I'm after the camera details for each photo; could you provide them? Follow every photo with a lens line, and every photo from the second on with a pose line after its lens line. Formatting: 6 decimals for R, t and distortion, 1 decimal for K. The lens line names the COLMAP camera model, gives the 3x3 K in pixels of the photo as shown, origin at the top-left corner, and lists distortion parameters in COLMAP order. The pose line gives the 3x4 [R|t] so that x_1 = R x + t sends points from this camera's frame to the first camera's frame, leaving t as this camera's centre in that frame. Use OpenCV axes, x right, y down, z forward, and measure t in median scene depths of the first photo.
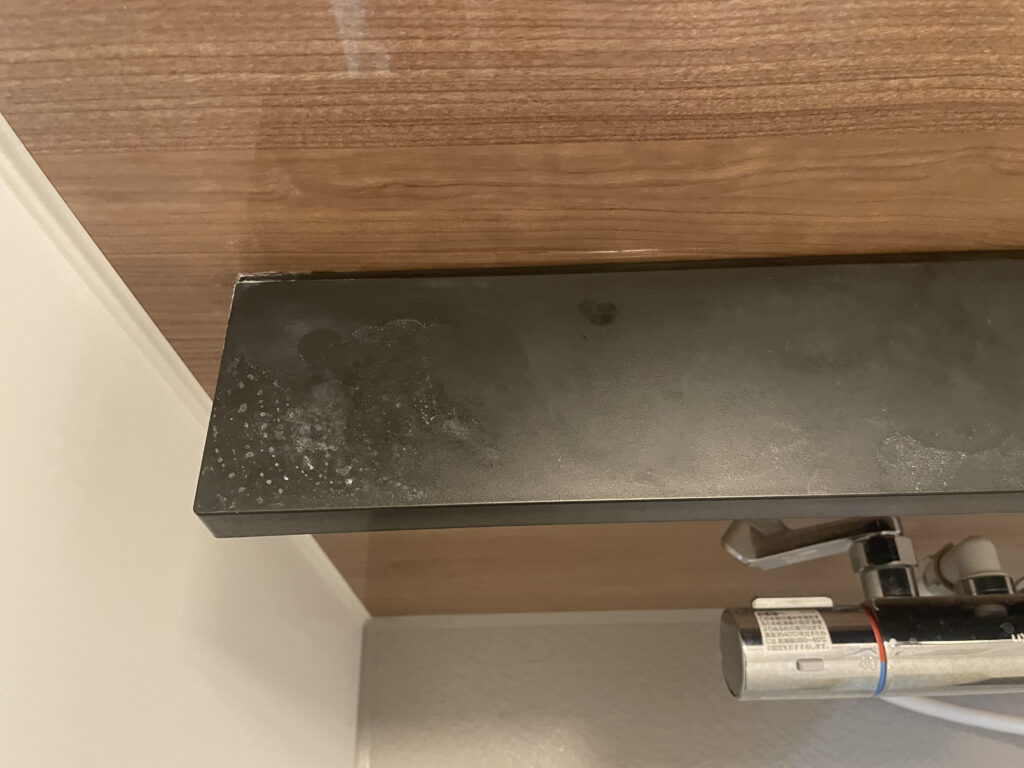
lens RADIAL K [[782.5, 0, 512.0], [0, 782.5, 384.0], [0, 0, 1]] dist [0.076704, -0.124276]
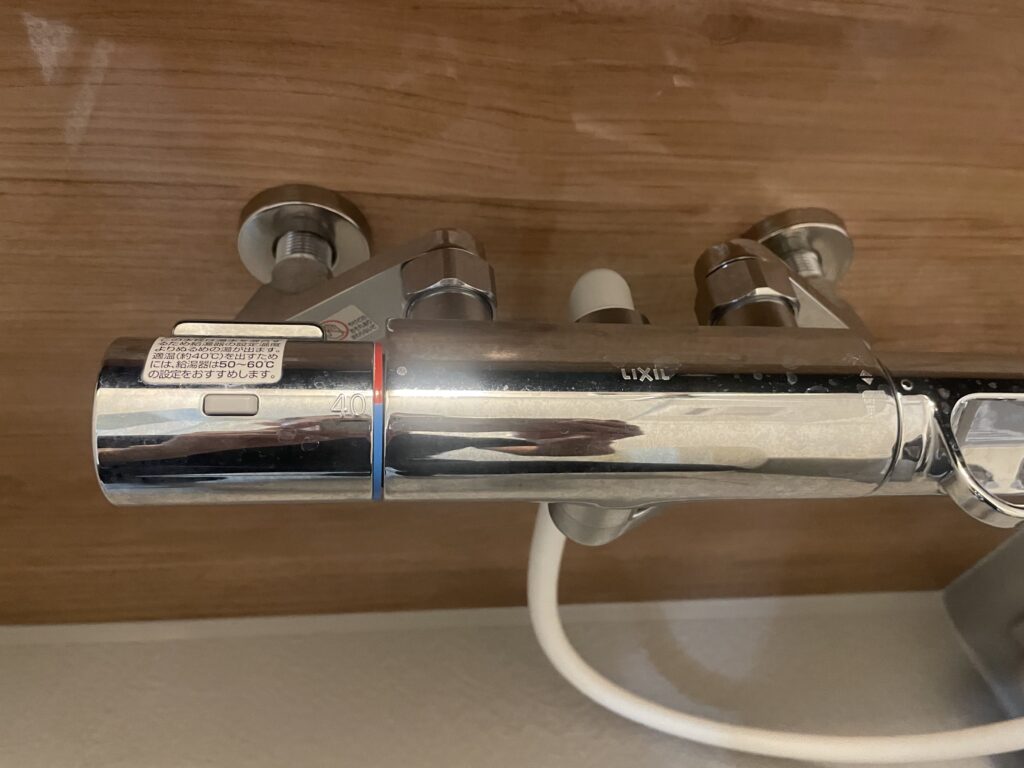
lens RADIAL K [[776.9, 0, 495.5], [0, 776.9, 382.5], [0, 0, 1]] dist [0.079063, -0.095326]
pose [[0.990912, 0.026449, 0.131886, 0.702470], [-0.002678, 0.984163, -0.177246, 0.630442], [-0.134485, 0.175282, 0.975290, 0.710544]]
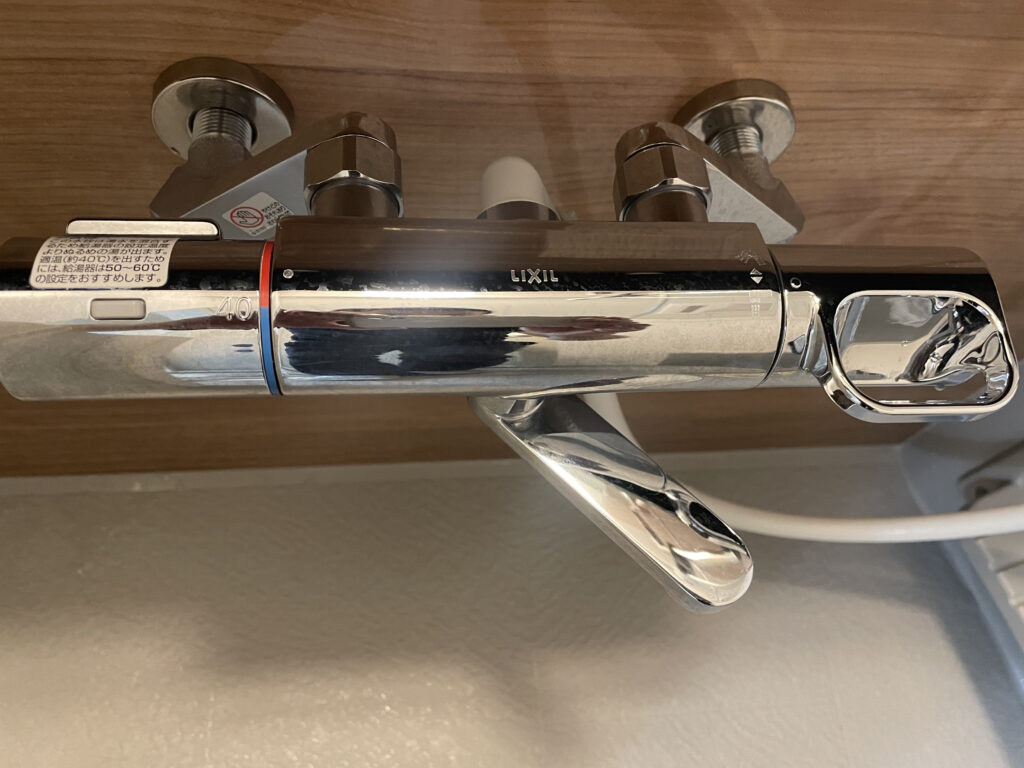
lens RADIAL K [[782.3, 0, 512.0], [0, 782.3, 384.0], [0, 0, 1]] dist [0.041098, -0.070093]
pose [[0.991091, 0.001835, 0.133176, 0.829857], [-0.005312, 0.999654, 0.025757, 0.571683], [-0.133083, -0.026235, 0.990758, 0.660912]]
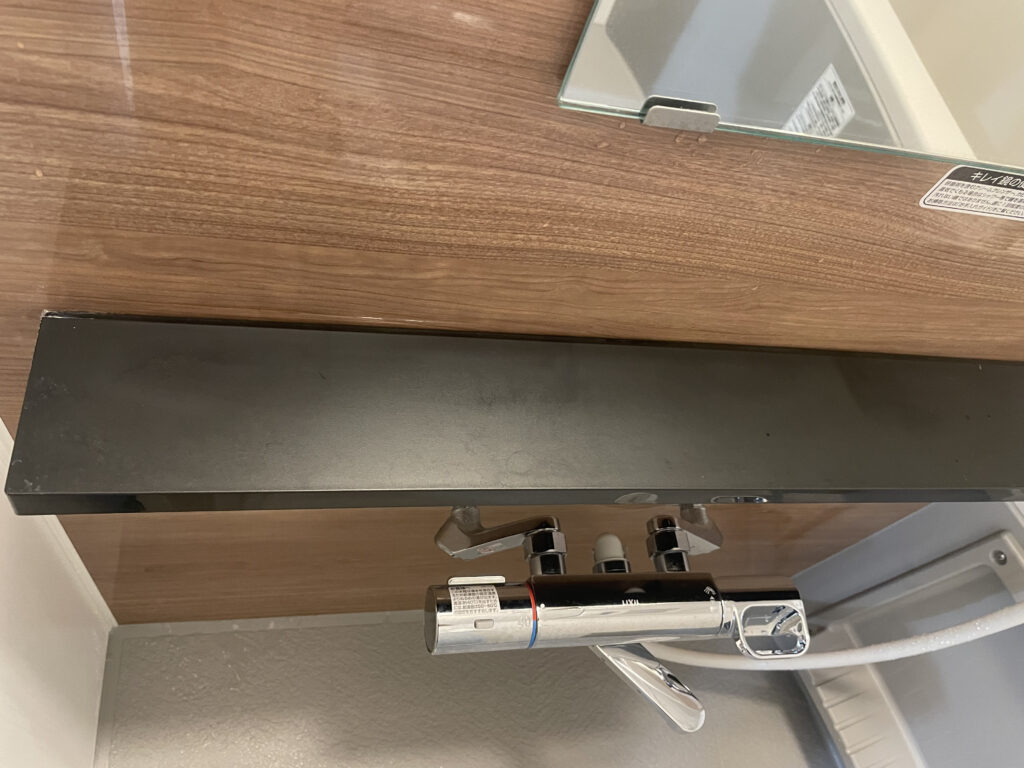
lens RADIAL K [[782.5, 0, 512.0], [0, 782.5, 384.0], [0, 0, 1]] dist [0.076704, -0.124276]
pose [[0.958231, 0.058830, 0.279880, 0.026251], [-0.048396, 0.997856, -0.044051, -0.002284], [-0.281872, 0.028666, 0.959024, -0.486002]]
